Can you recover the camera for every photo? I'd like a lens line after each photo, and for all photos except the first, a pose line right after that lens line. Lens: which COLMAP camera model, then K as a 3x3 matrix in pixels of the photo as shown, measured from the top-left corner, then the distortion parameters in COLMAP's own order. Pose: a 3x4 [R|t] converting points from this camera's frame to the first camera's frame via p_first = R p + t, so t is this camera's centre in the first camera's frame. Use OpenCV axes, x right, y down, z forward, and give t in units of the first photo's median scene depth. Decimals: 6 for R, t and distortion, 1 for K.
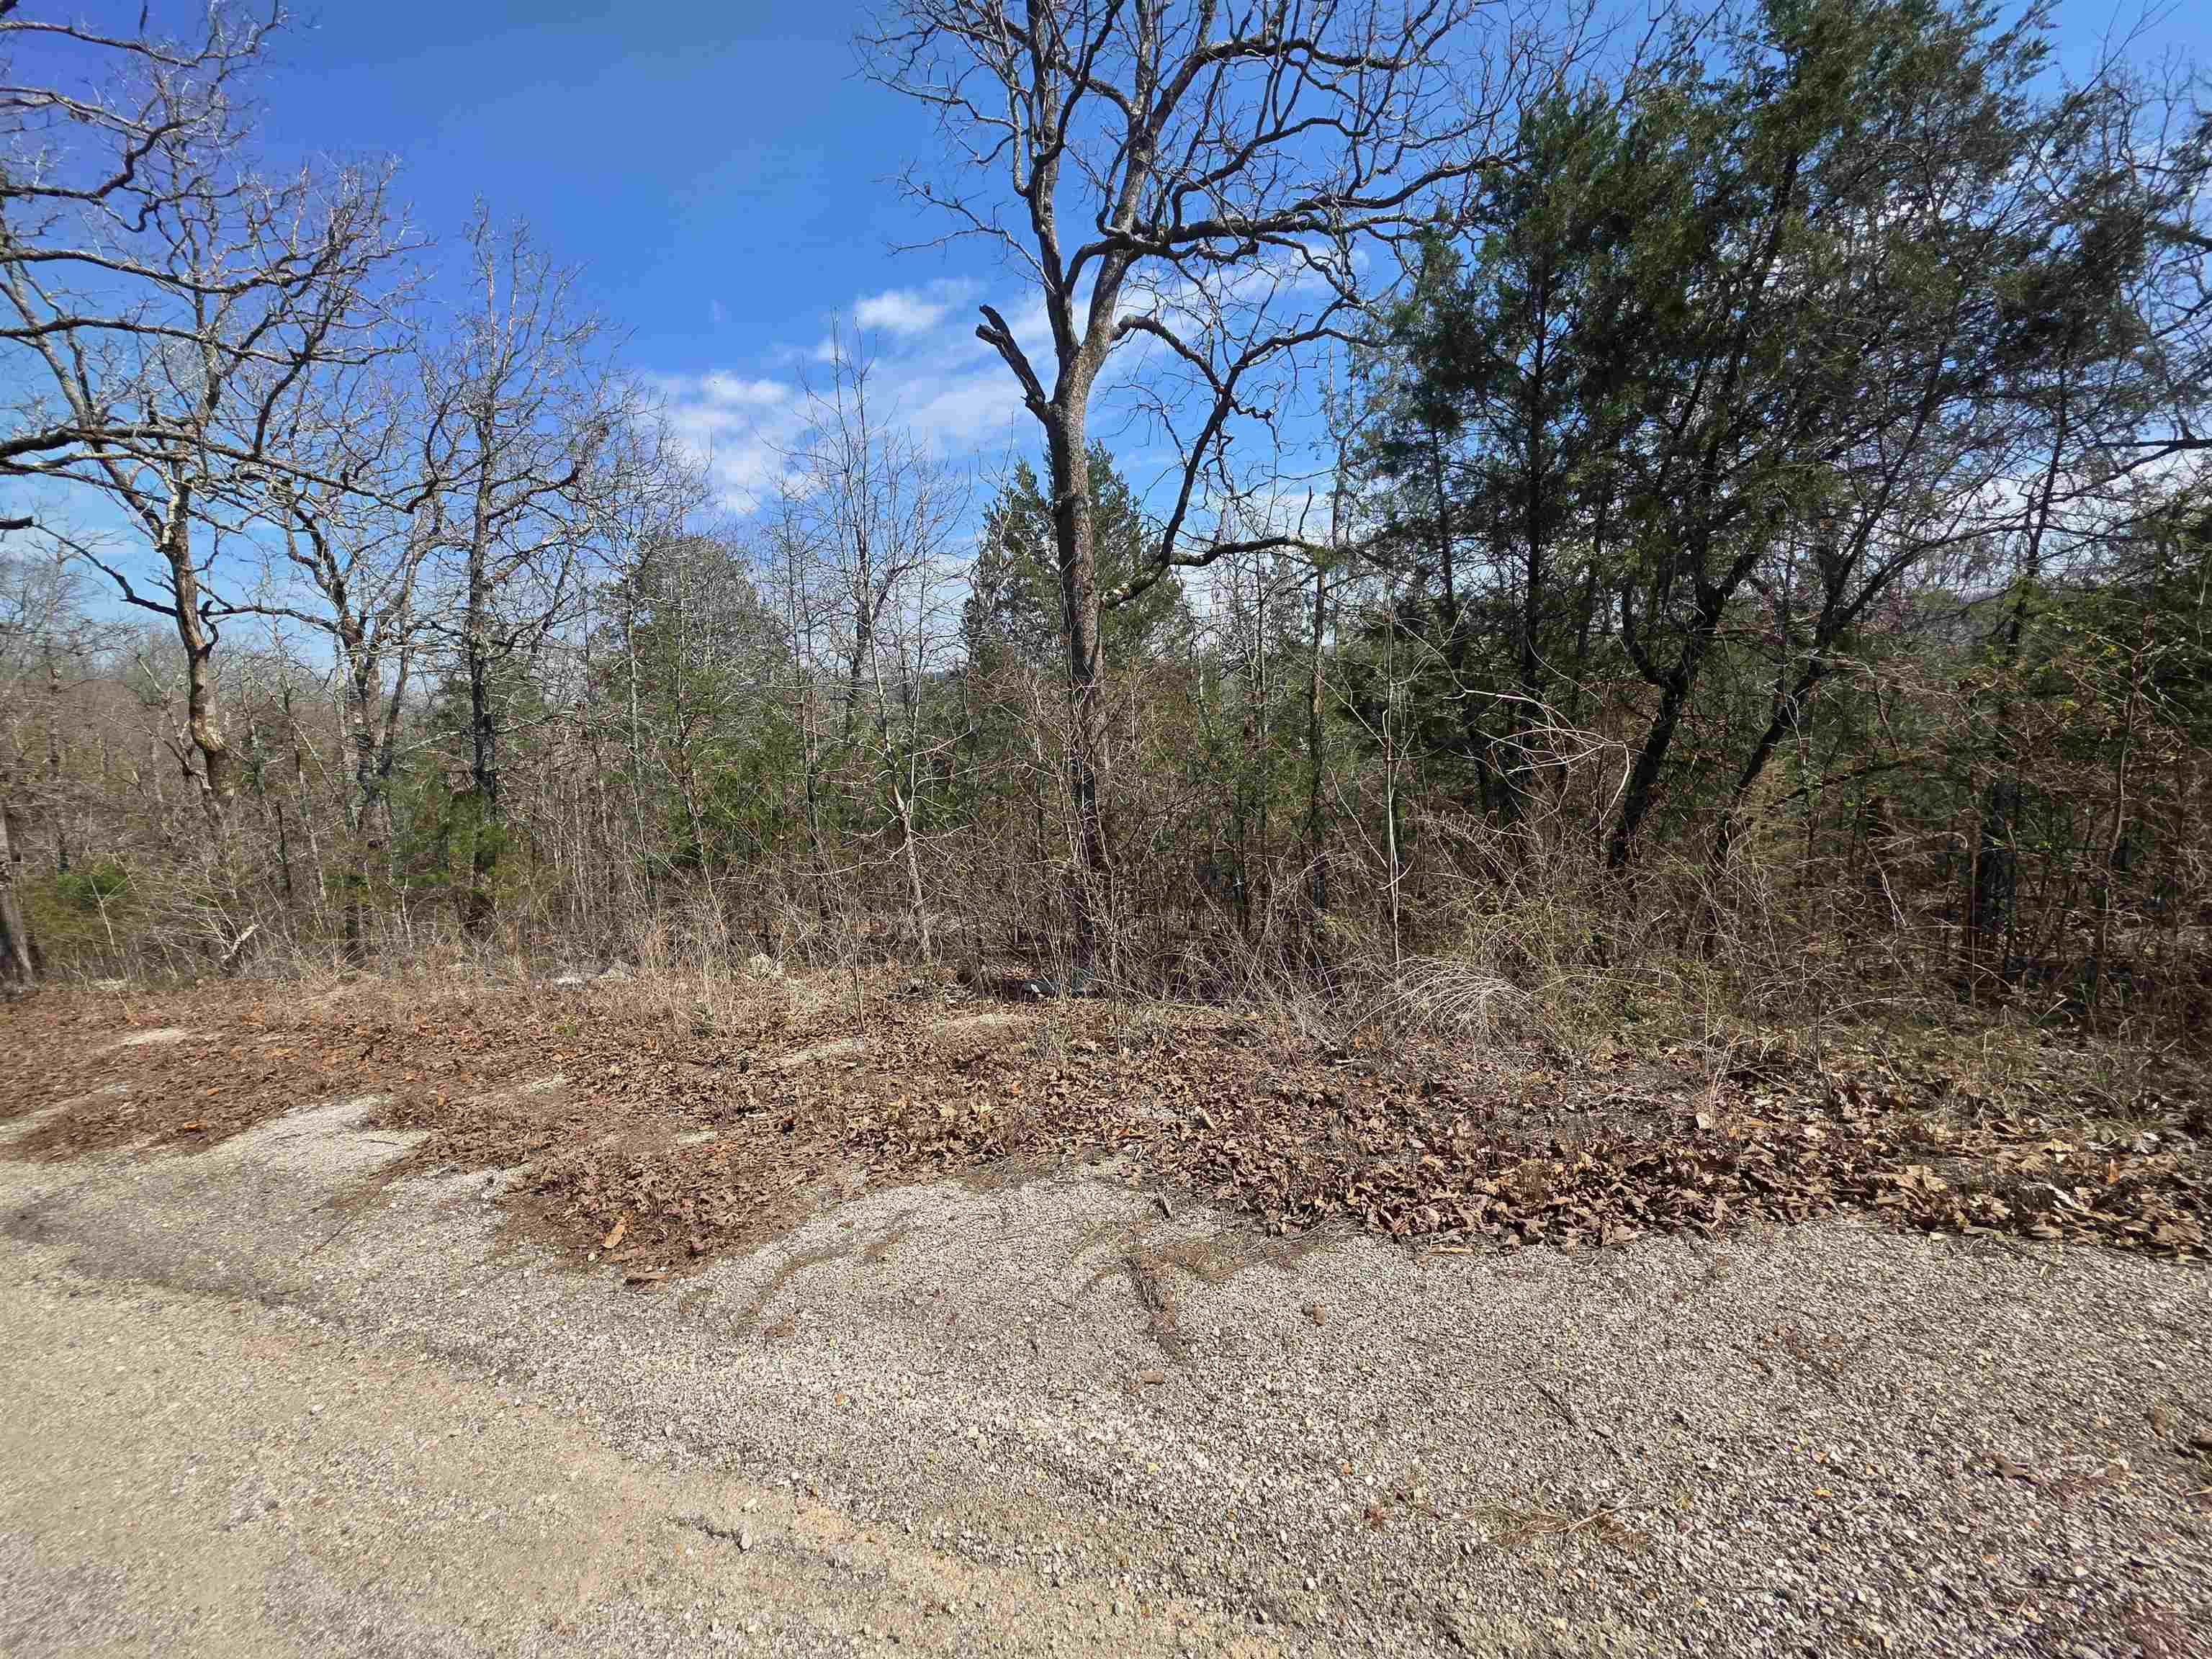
lens RADIAL K [[882.1, 0, 1109.5], [0, 882.1, 824.9], [0, 0, 1]] dist [-0.000280, -0.000387]
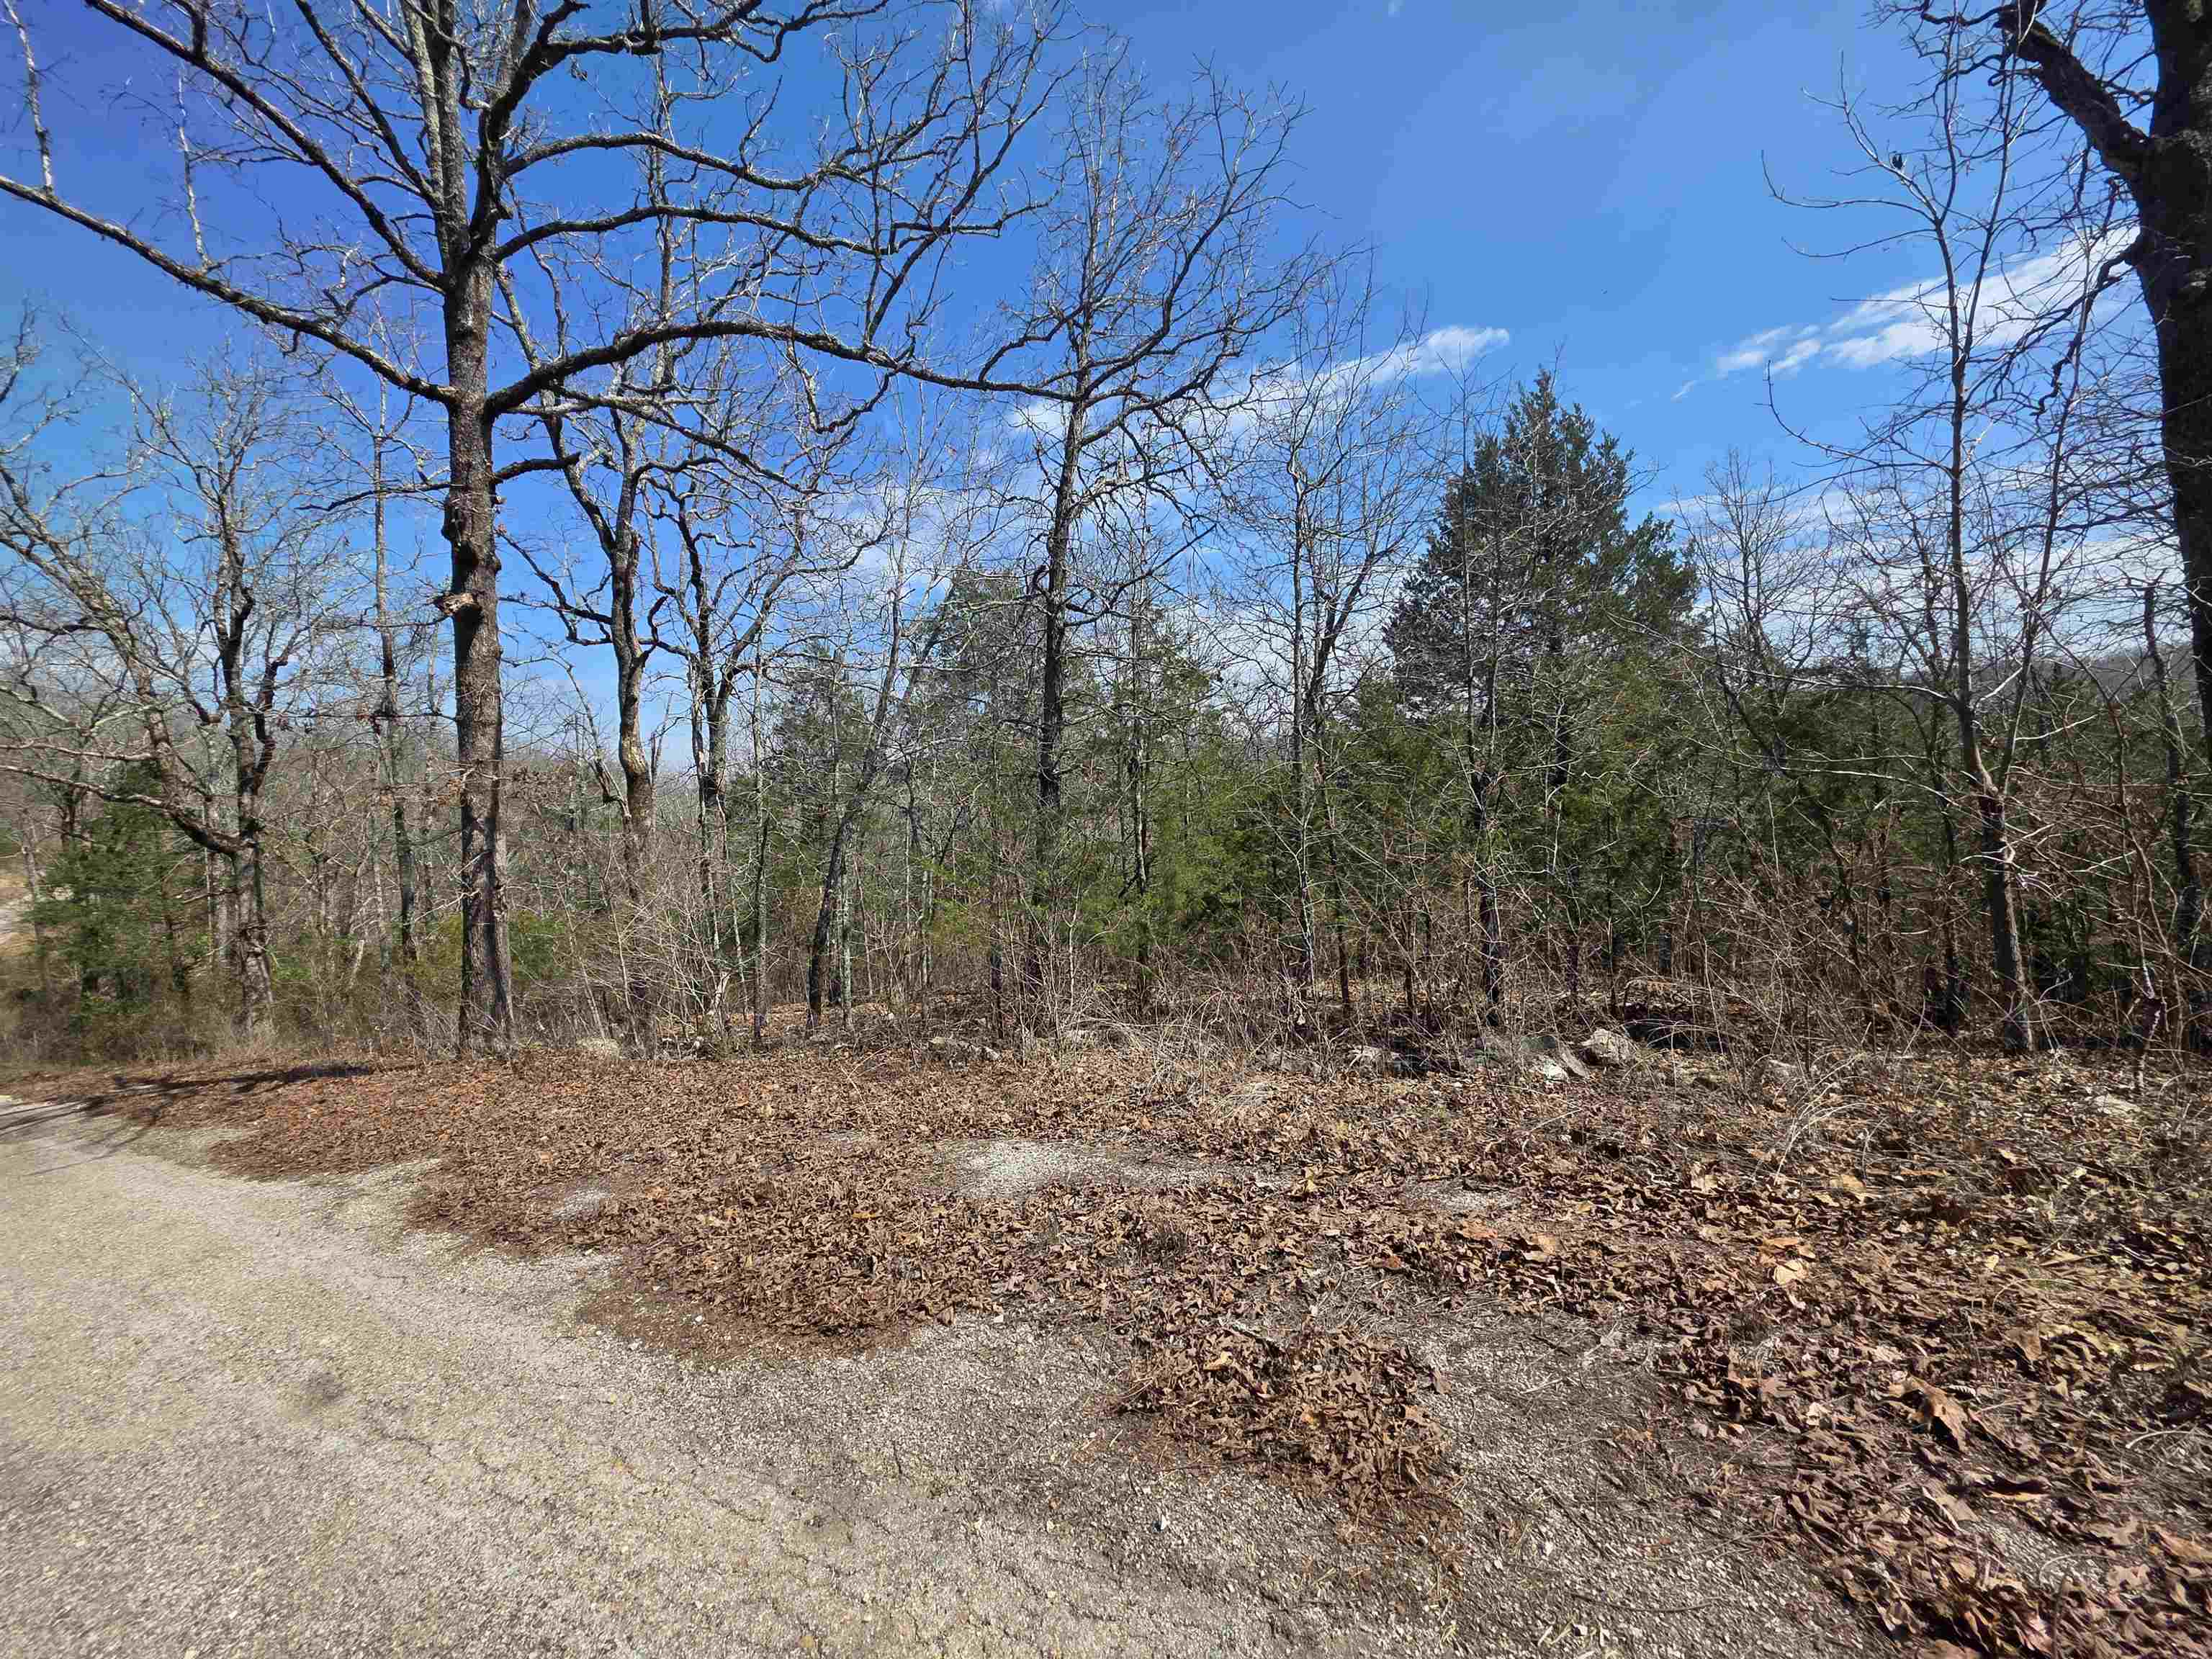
lens RADIAL K [[882.1, 0, 1103.3], [0, 882.1, 826.8], [0, 0, 1]] dist [-0.000280, -0.000387]
pose [[0.990406, -0.003097, -0.138150, -0.730800], [-0.008115, 0.996720, -0.080519, 0.059101], [0.137946, 0.080868, 0.987133, 0.340999]]
